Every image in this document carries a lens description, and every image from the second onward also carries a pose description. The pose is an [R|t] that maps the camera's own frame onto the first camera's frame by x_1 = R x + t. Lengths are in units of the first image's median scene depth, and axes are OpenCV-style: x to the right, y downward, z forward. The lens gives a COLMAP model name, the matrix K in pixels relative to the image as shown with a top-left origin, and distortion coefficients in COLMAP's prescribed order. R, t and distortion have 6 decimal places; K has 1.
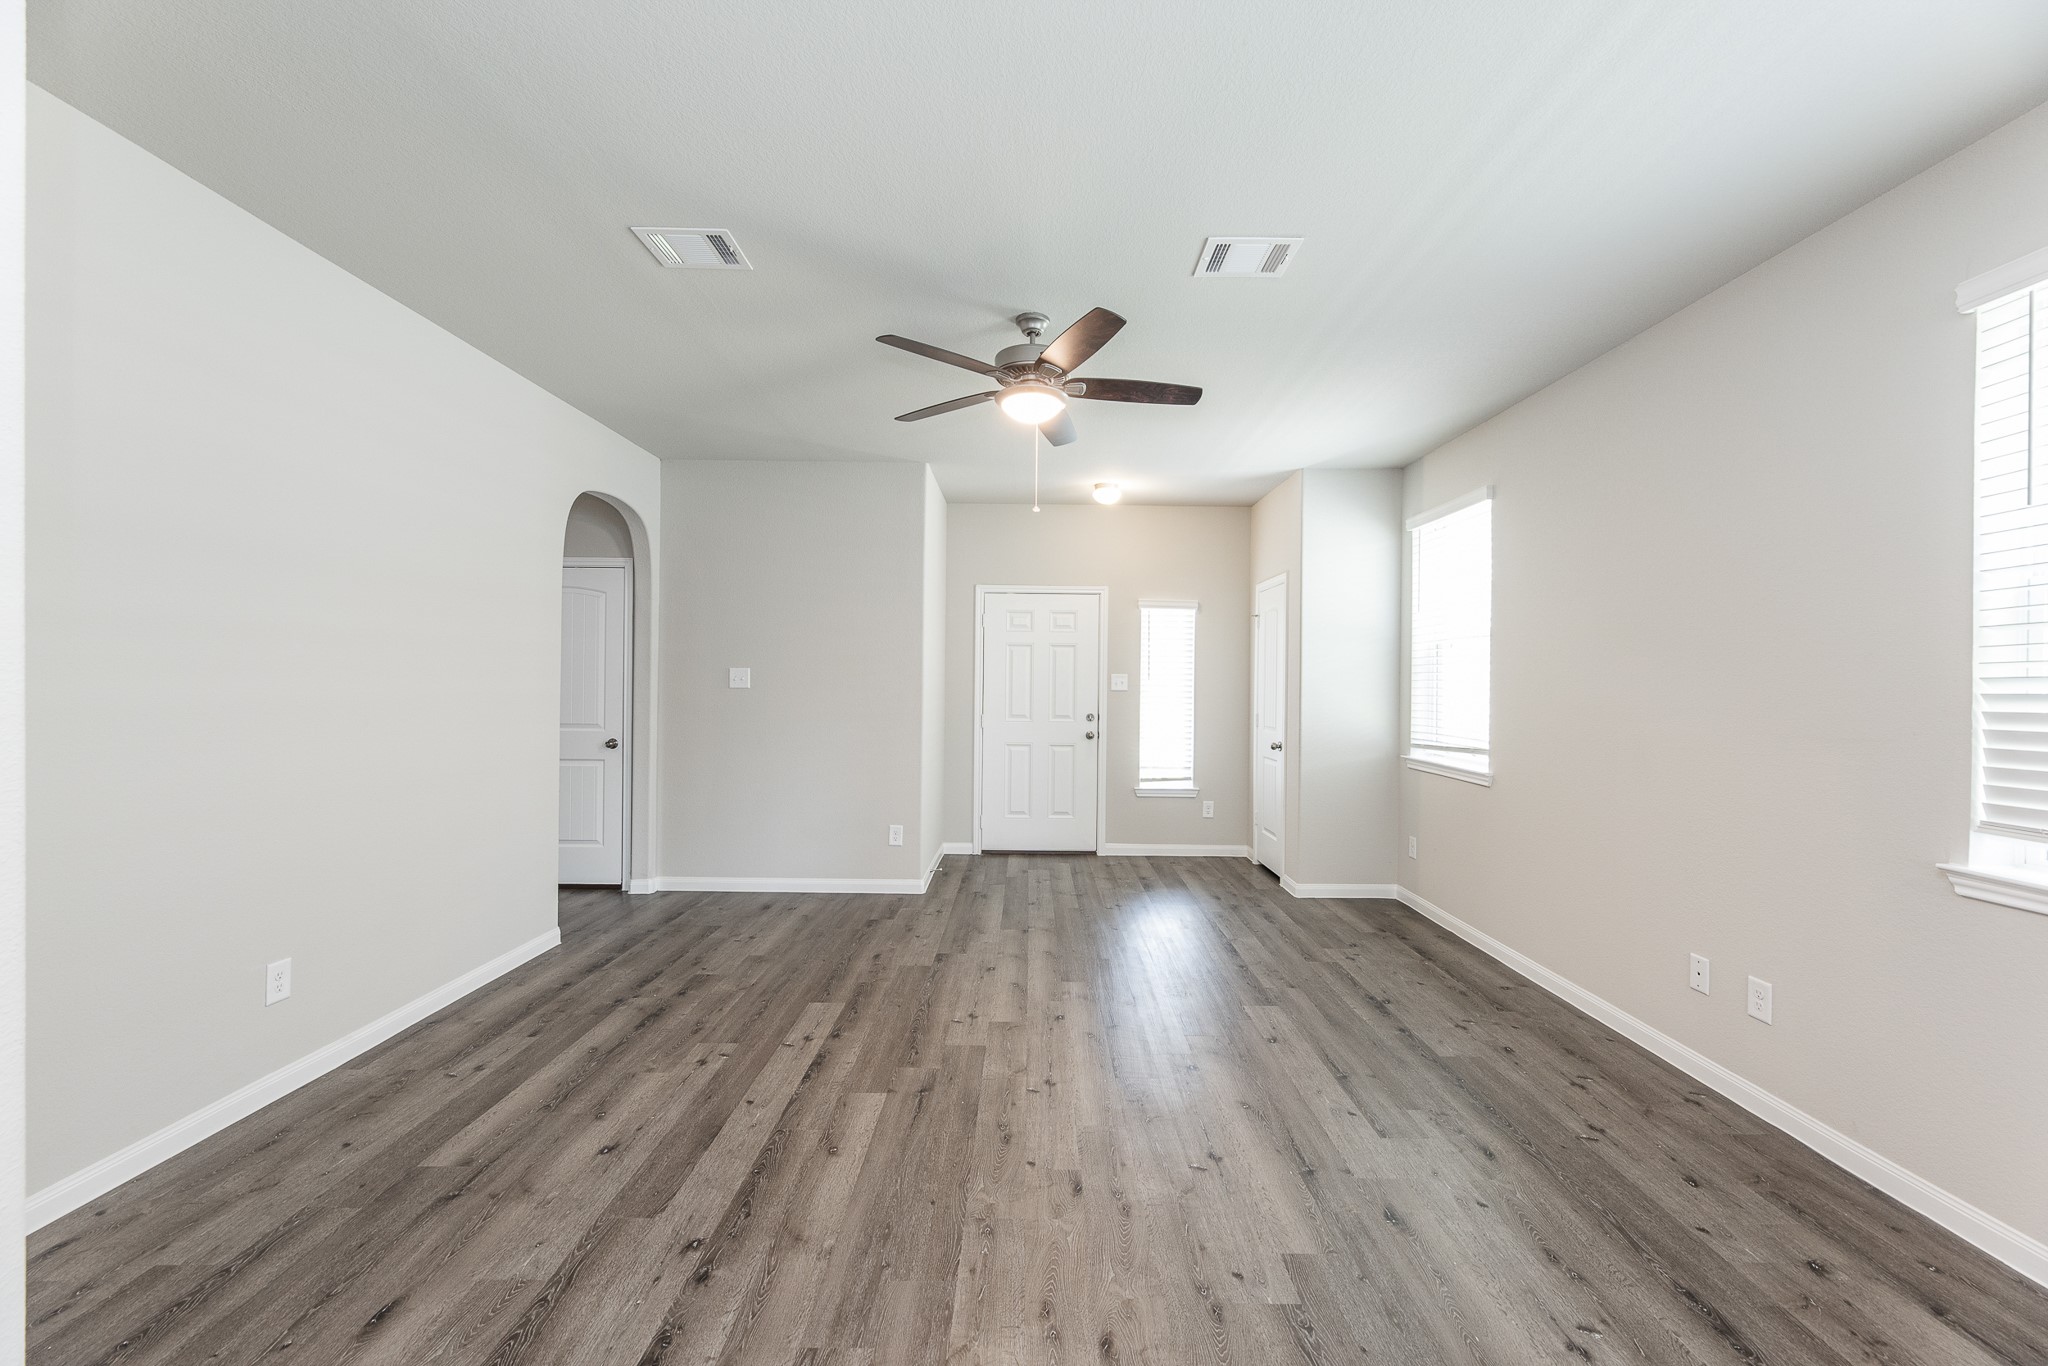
lens RADIAL K [[824.1, 0, 1037.7], [0, 824.1, 683.3], [0, 0, 1]] dist [-0.002749, 0.000207]
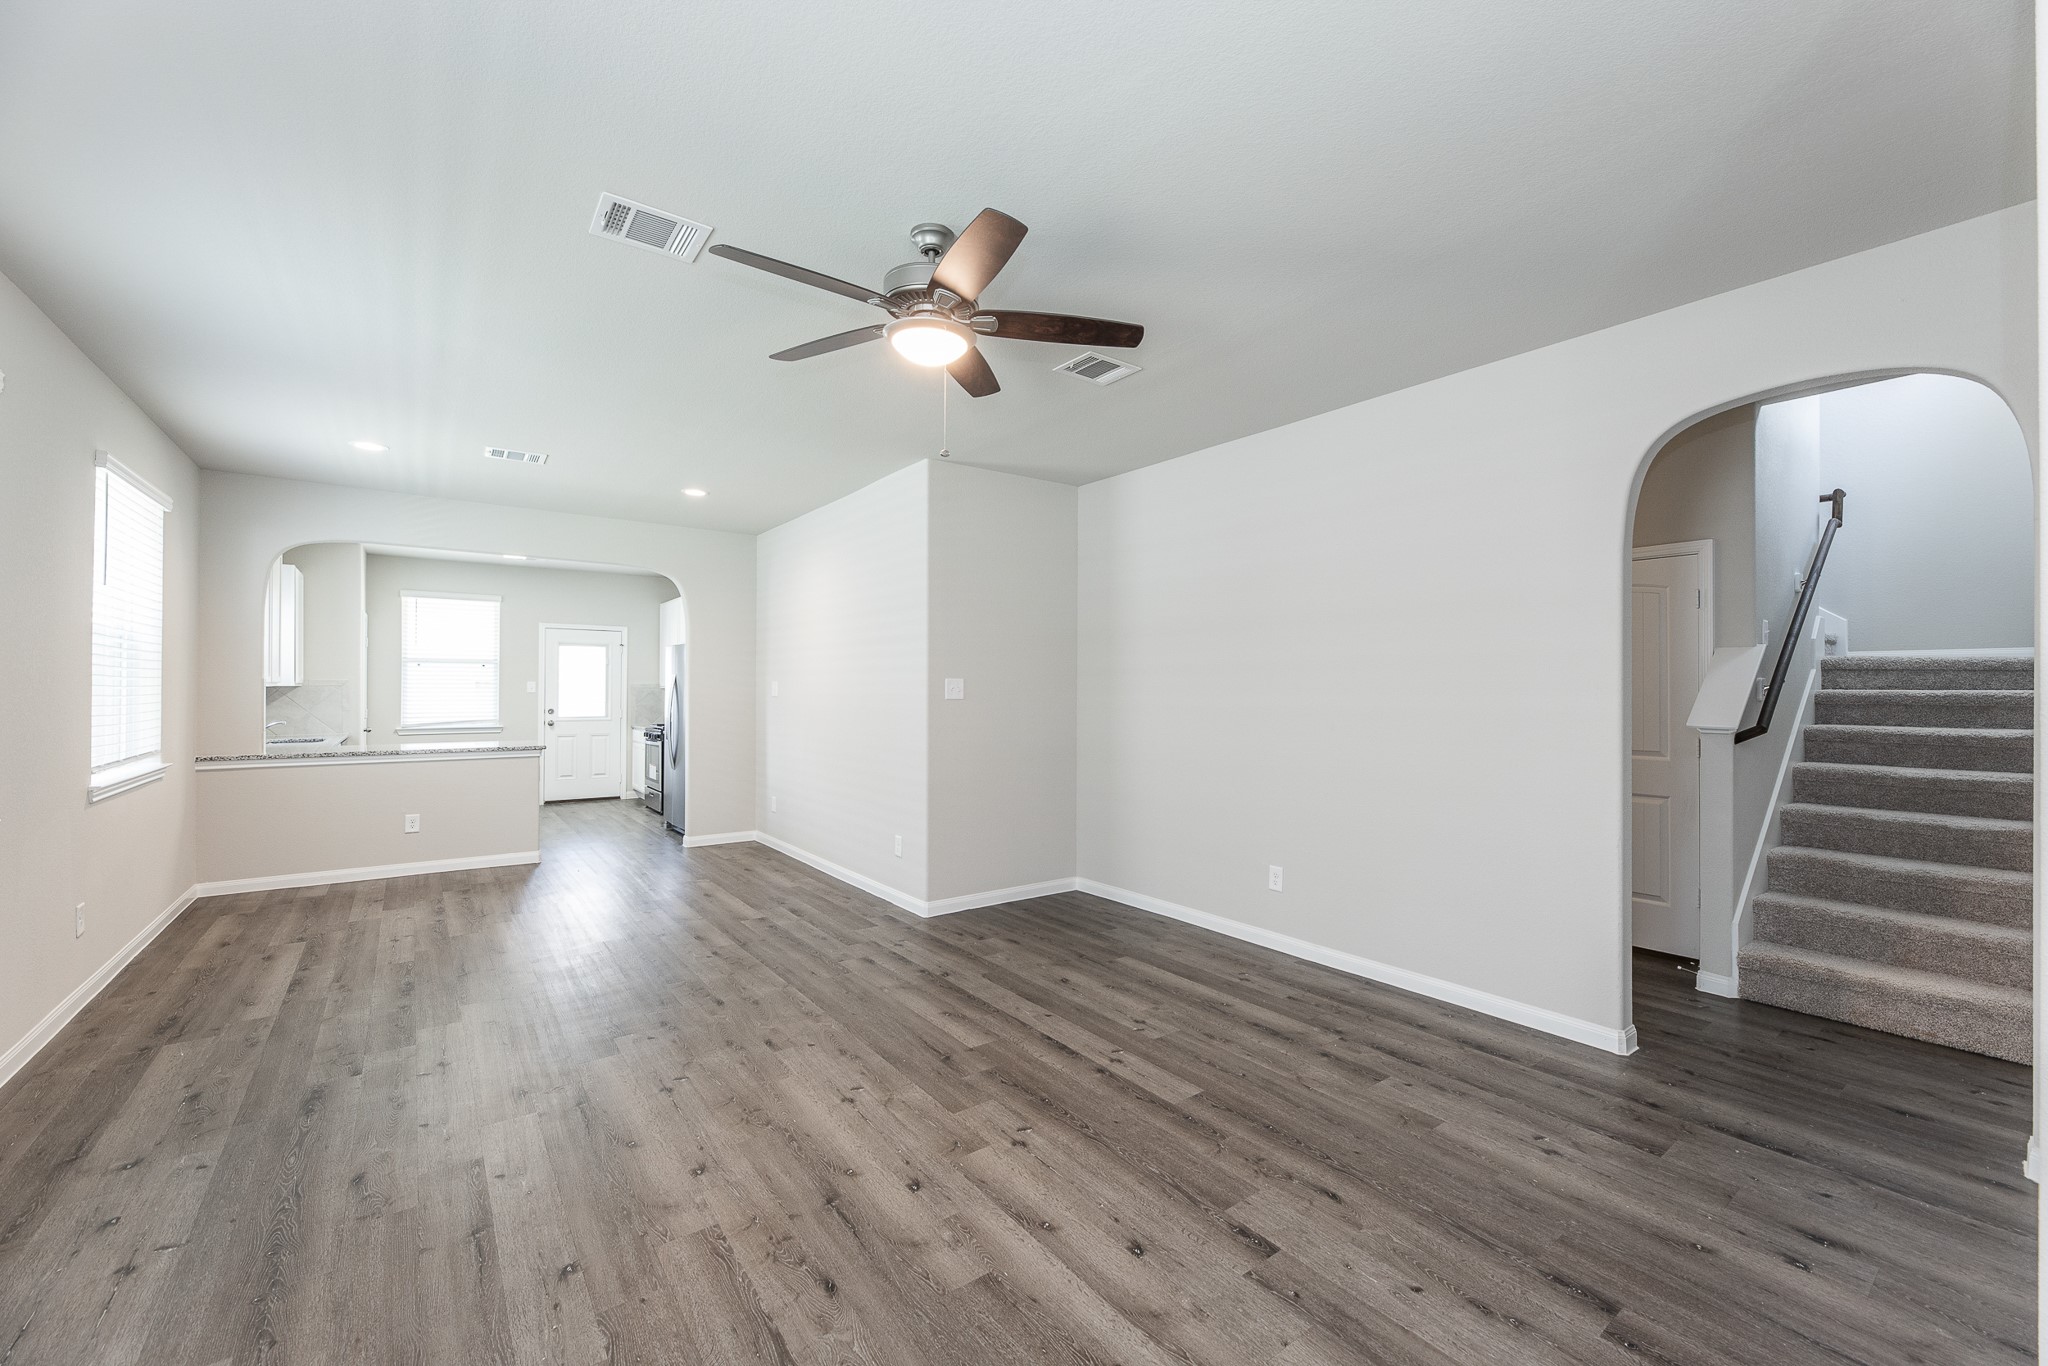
lens RADIAL K [[824.1, 0, 1037.7], [0, 824.1, 683.3], [0, 0, 1]] dist [-0.002749, 0.000207]
pose [[-0.800952, -0.020570, -0.598375, 0.319082], [-0.014758, 0.999784, -0.014615, 0.001582], [0.598547, -0.002875, -0.801083, 1.425585]]
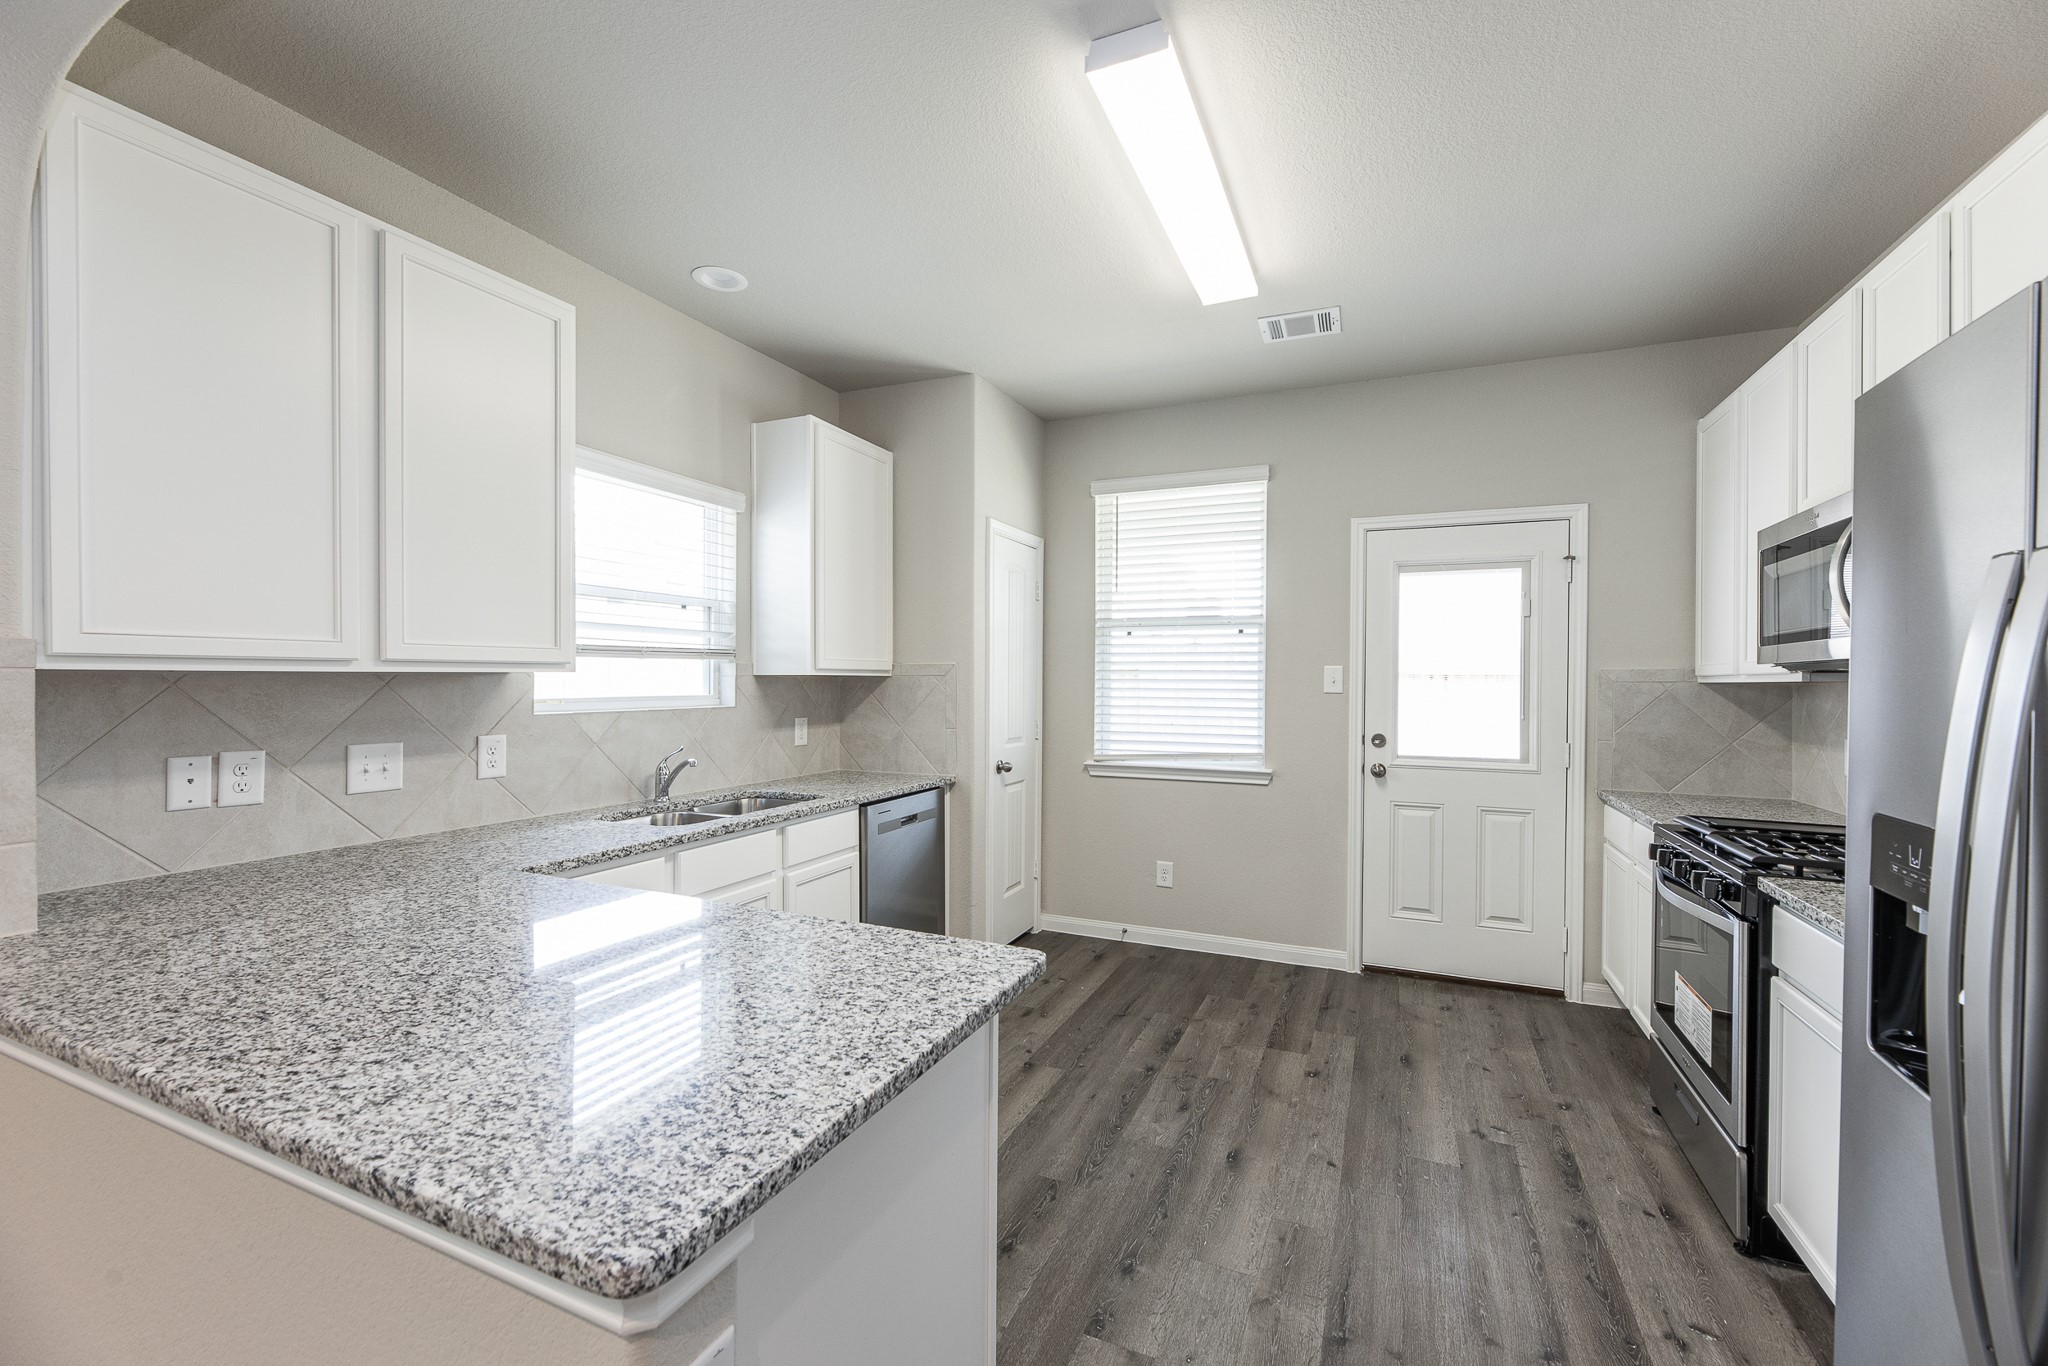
lens RADIAL K [[824.1, 0, 1037.7], [0, 824.1, 683.3], [0, 0, 1]] dist [-0.002749, 0.000207]
pose [[-0.914210, -0.019616, 0.404765, -0.020015], [-0.016928, 0.999804, 0.010219, 0.000686], [-0.404886, 0.002490, -0.914364, -0.396299]]
